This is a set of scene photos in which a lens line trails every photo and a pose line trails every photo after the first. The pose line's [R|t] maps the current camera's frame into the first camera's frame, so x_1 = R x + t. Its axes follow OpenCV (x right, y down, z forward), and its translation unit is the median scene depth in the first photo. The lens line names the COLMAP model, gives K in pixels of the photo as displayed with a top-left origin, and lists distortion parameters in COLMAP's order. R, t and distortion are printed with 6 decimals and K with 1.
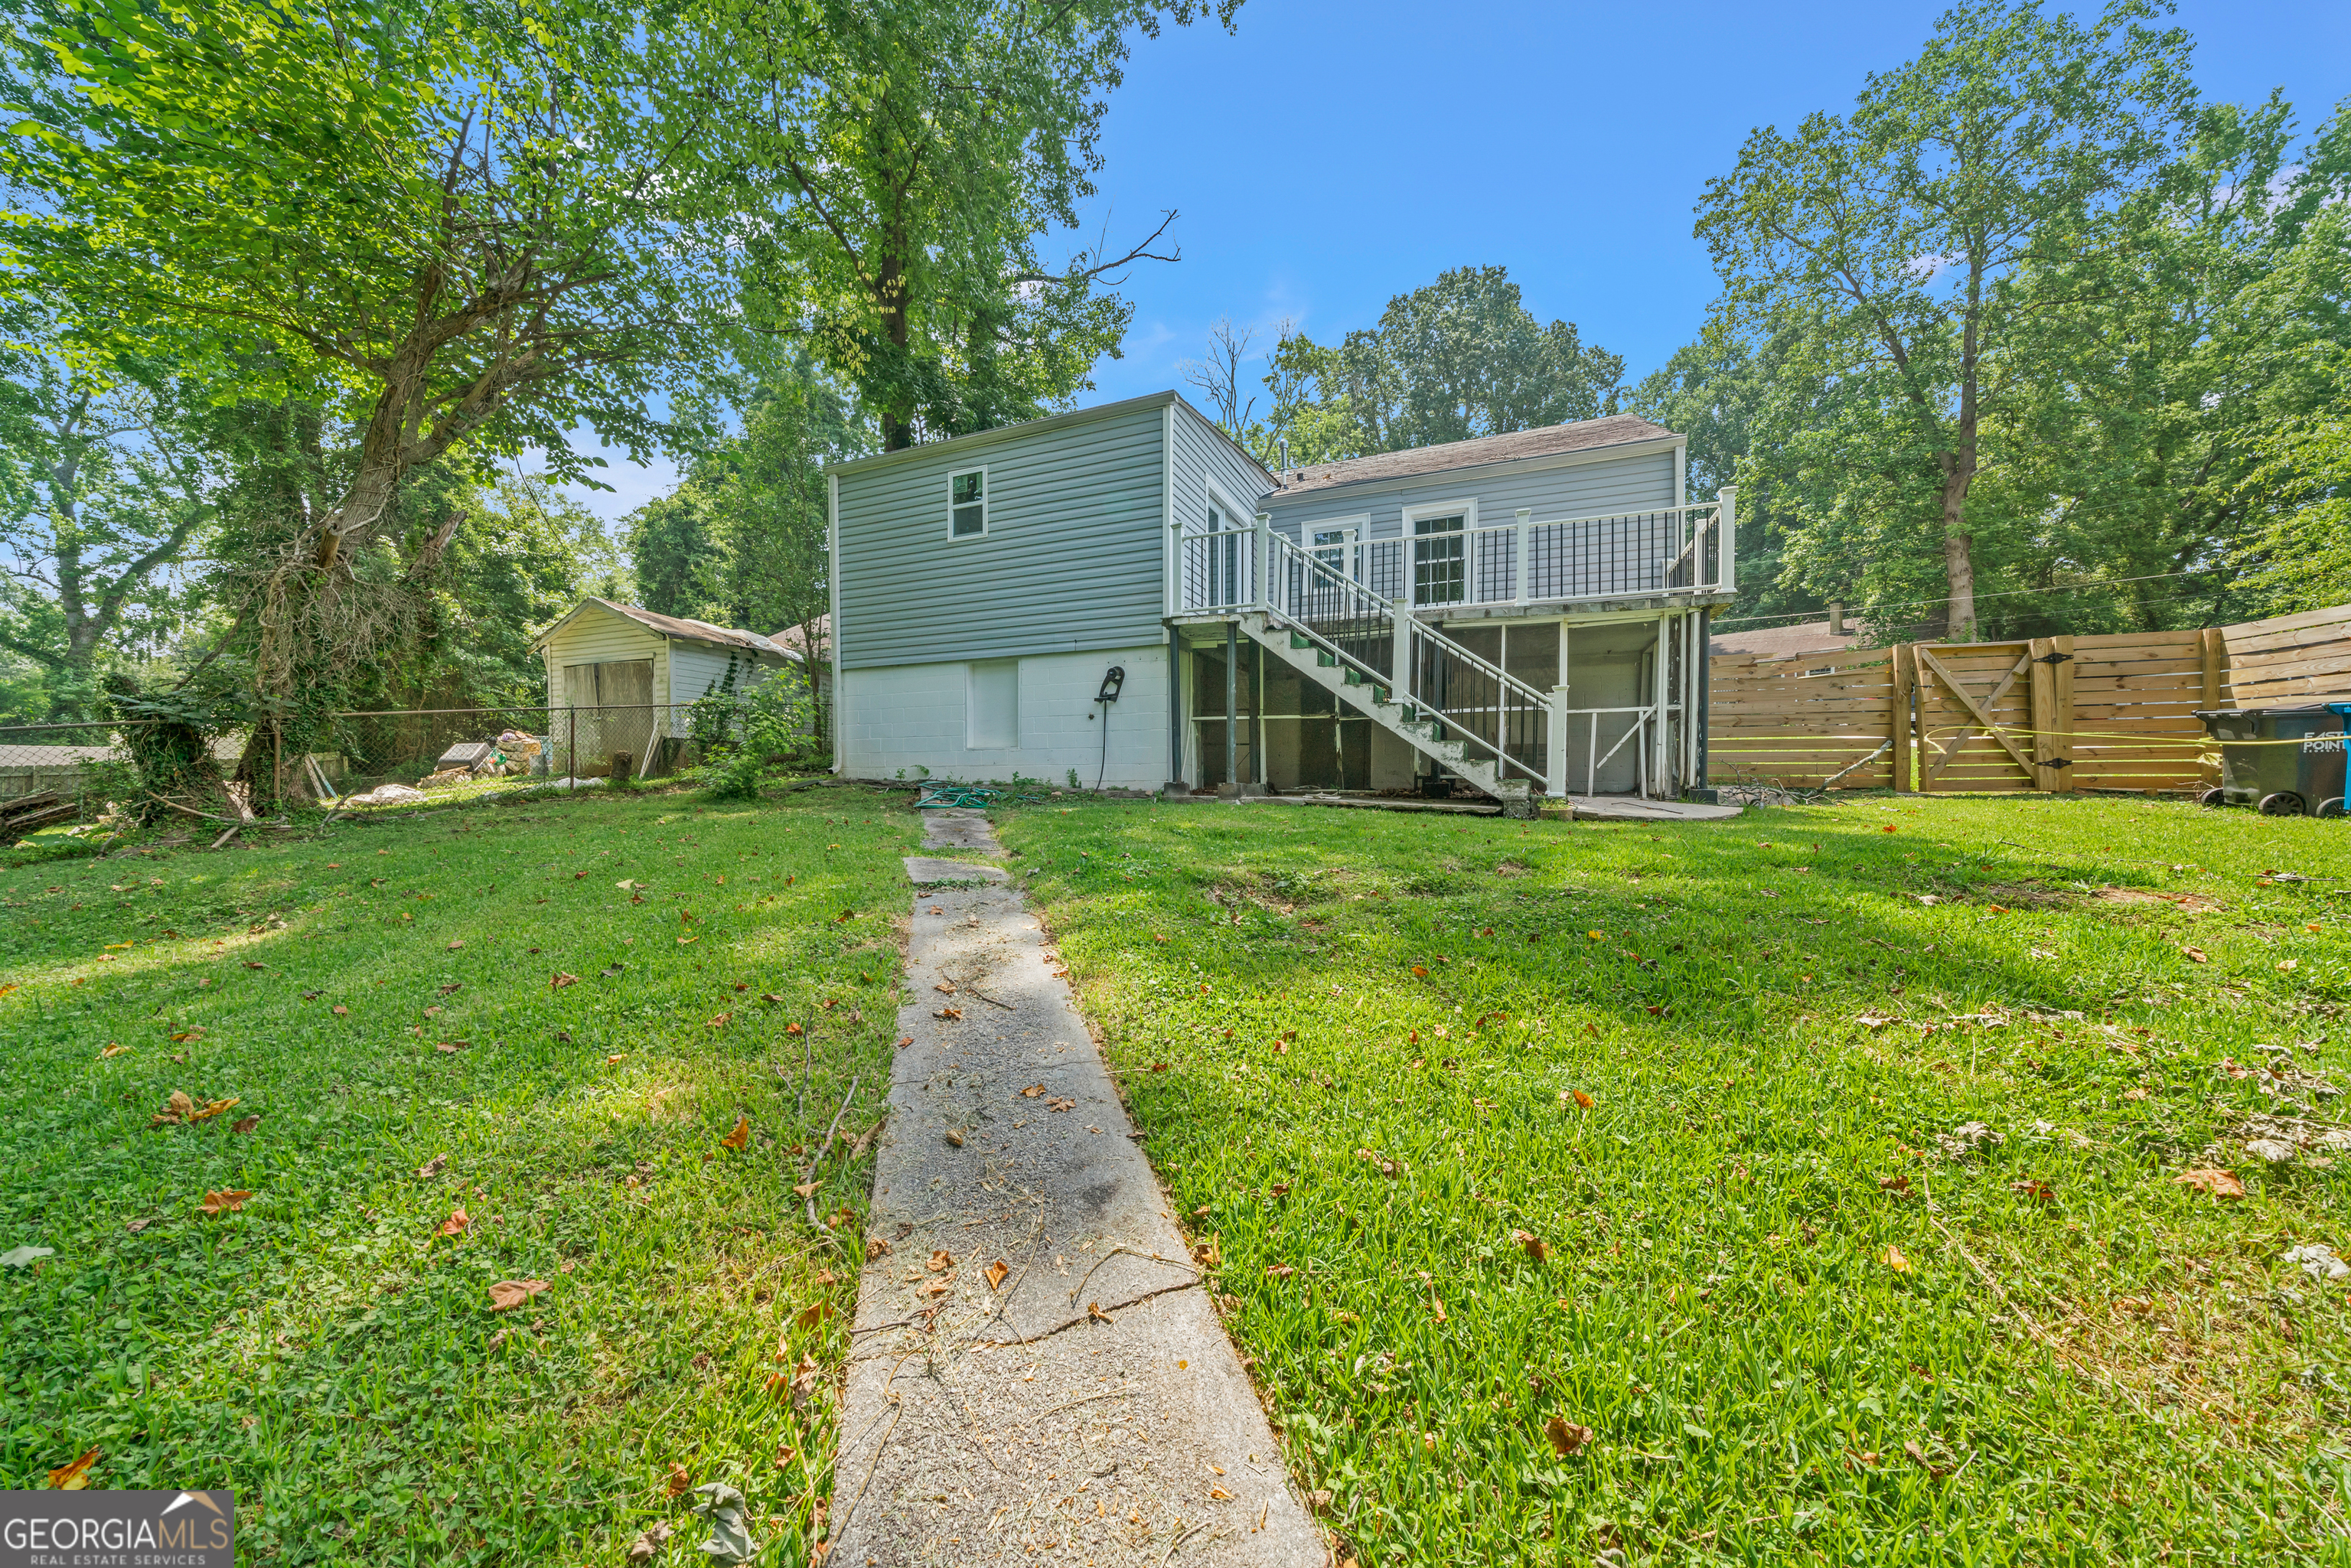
lens RADIAL K [[830.0, 0, 1175.5], [0, 830.0, 784.0], [0, 0, 1]] dist [-0.007940, 0.000110]
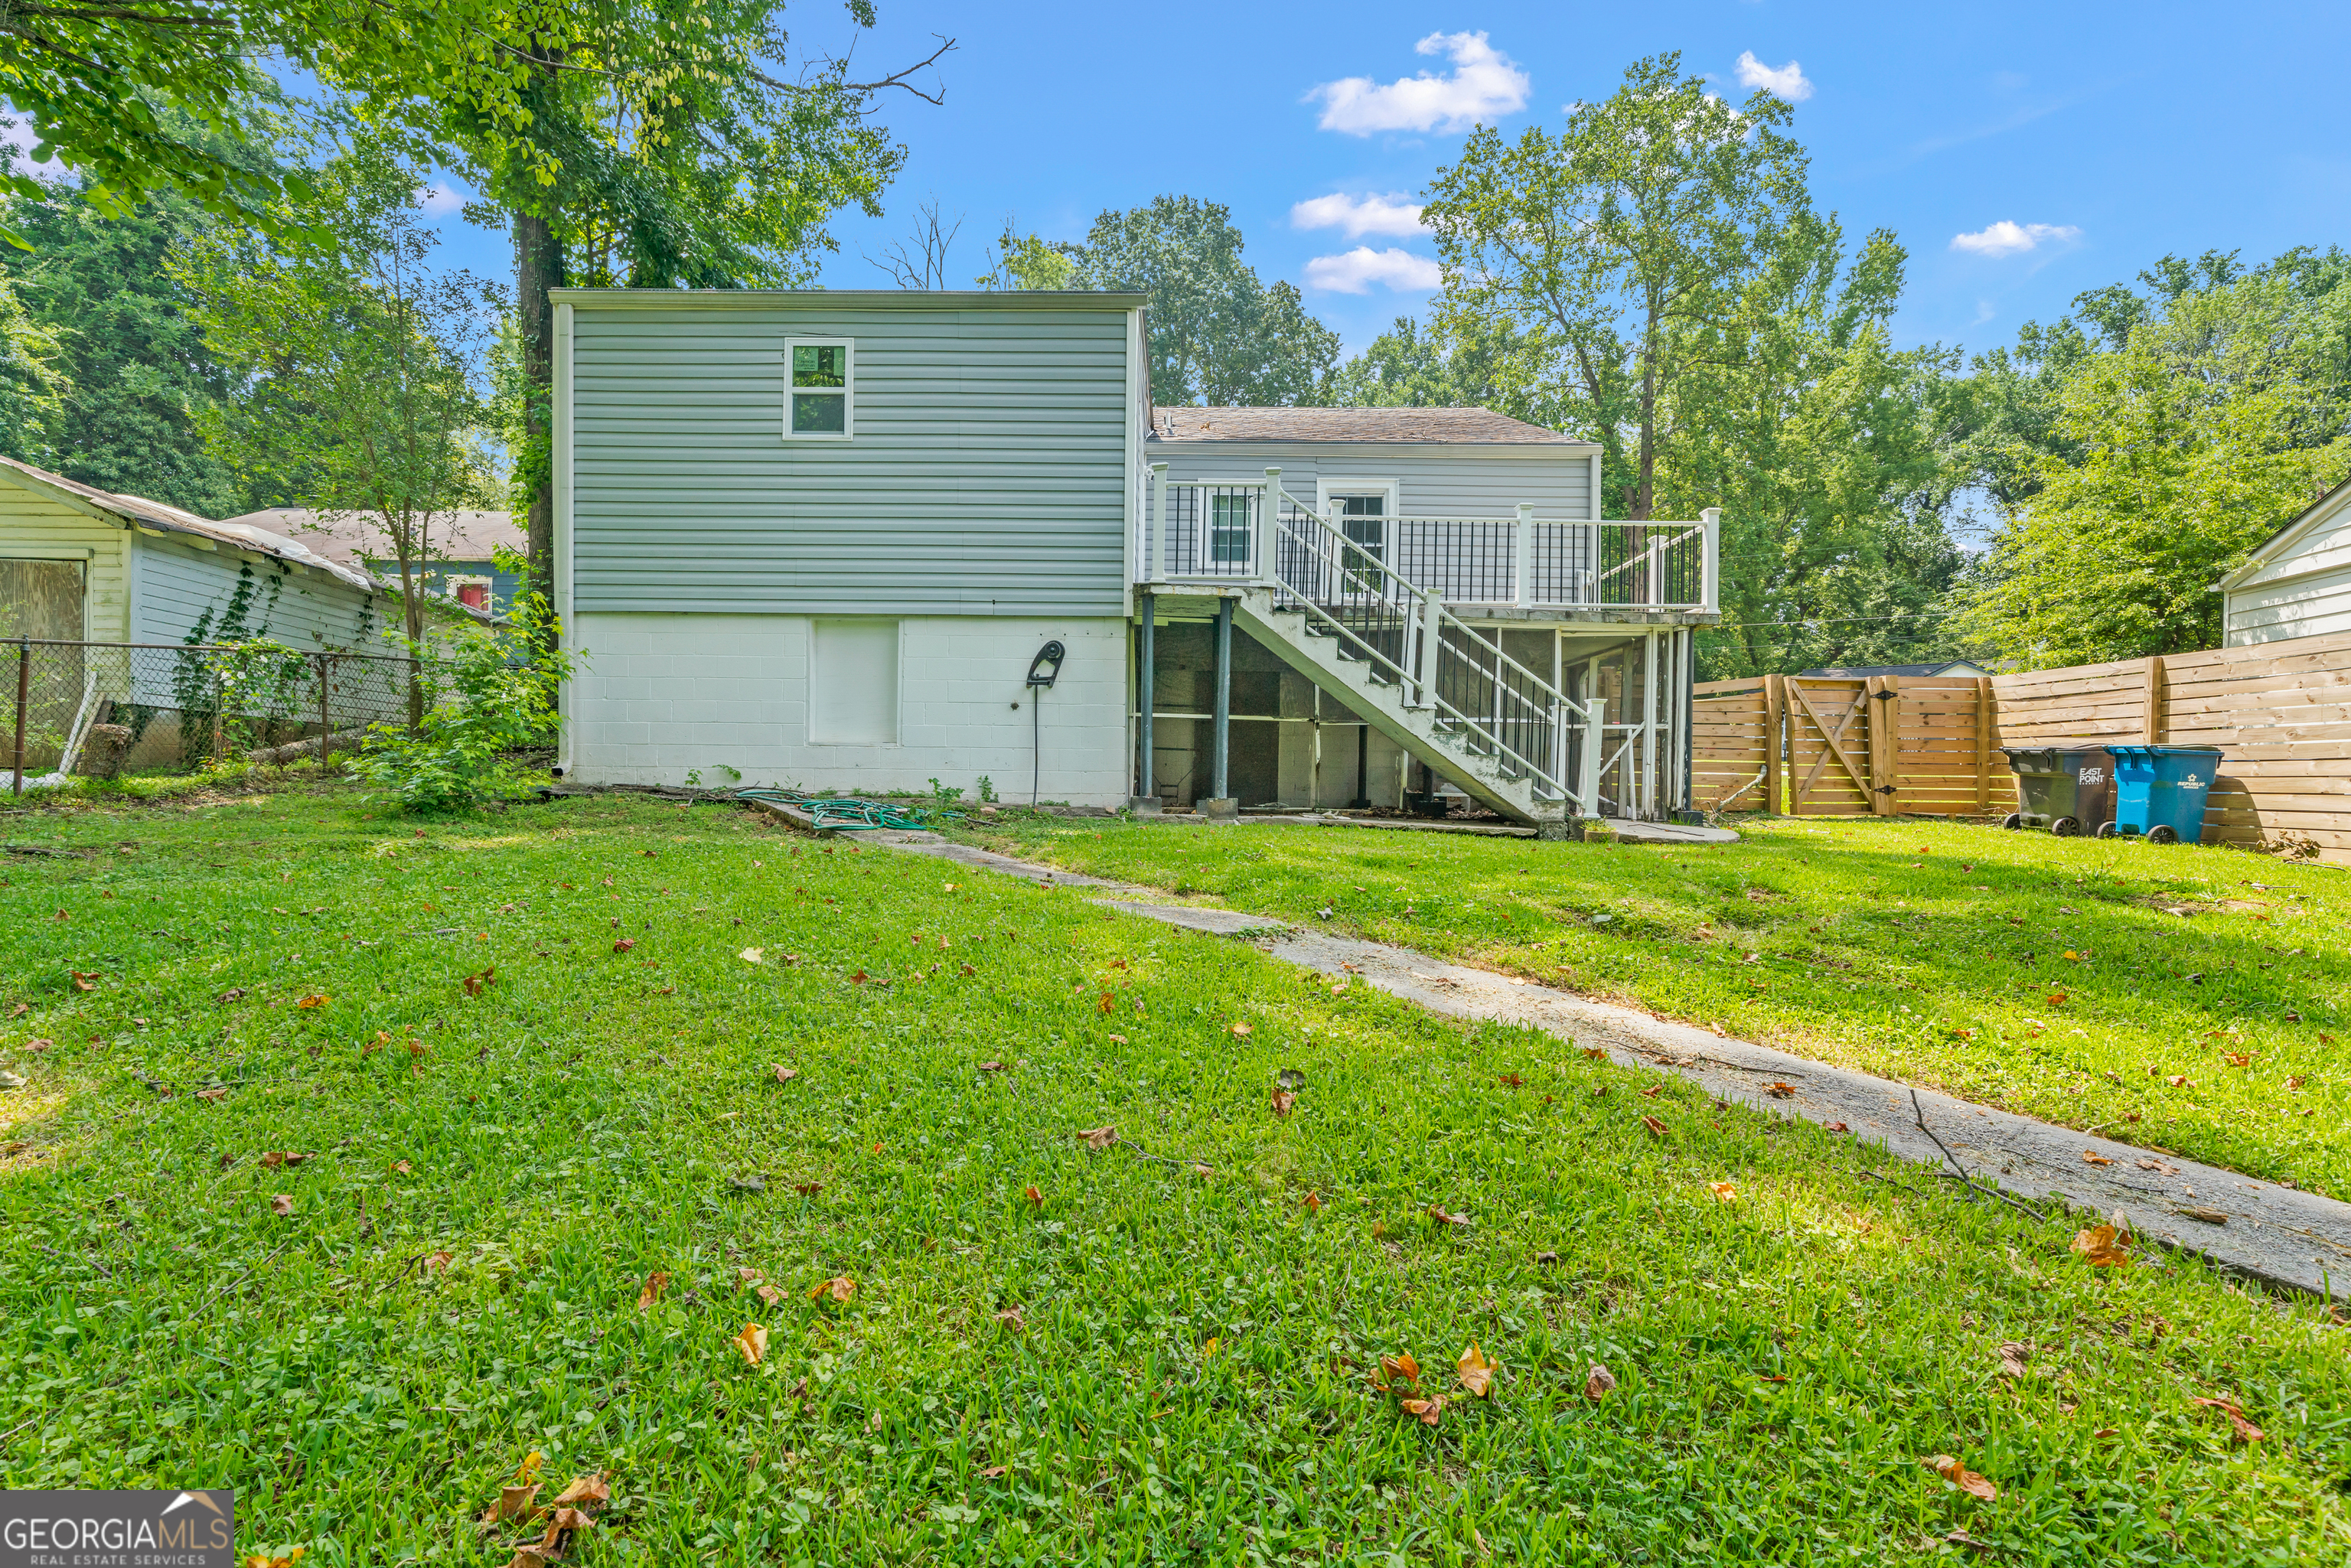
lens RADIAL K [[1046.3, 0, 1175.5], [0, 1046.3, 784.0], [0, 0, 1]] dist [-0.002349, 0.000344]
pose [[0.913887, 0.018197, 0.405561, -0.351007], [-0.012366, 0.999779, -0.016994, 0.002452], [-0.405781, 0.010516, 0.913910, 0.093350]]
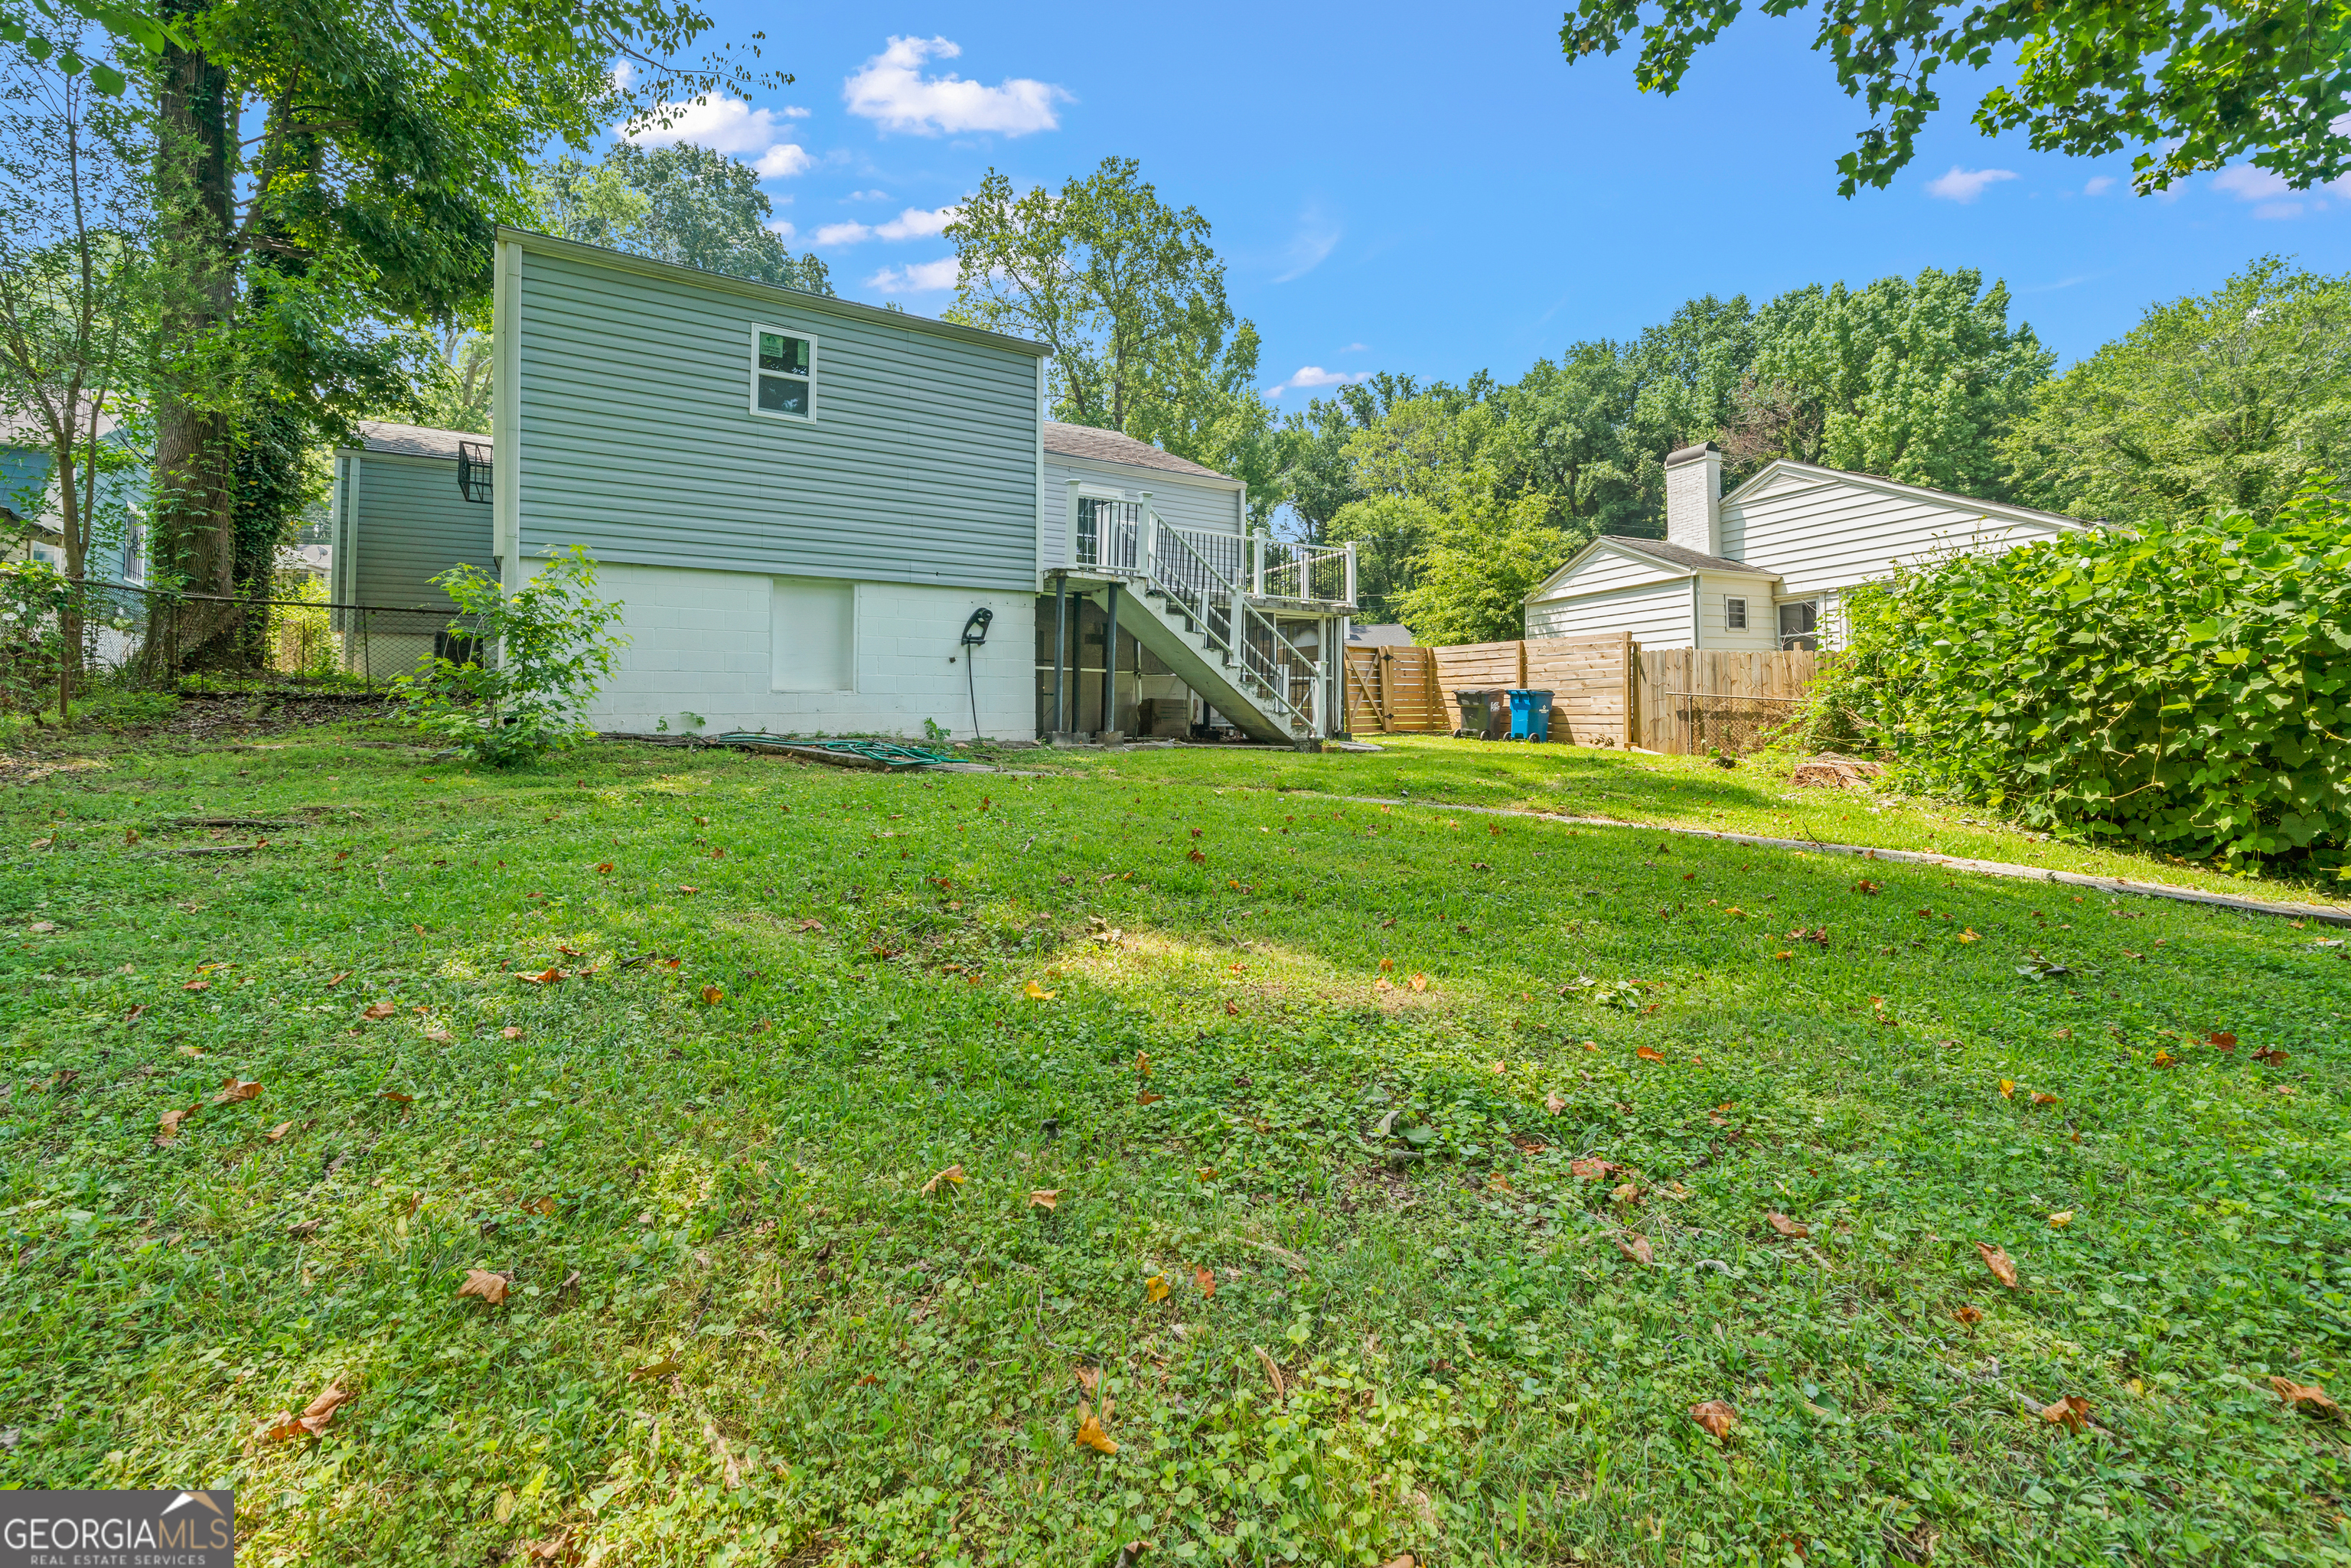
lens RADIAL K [[946.4, 0, 1189.3], [0, 946.4, 682.5], [0, 0, 1]] dist [-0.018313, 0.000010]
pose [[0.540822, 0.034200, 0.840442, -0.831054], [0.014997, 0.998622, -0.050288, -0.001394], [-0.841003, 0.039801, 0.539564, 0.237583]]
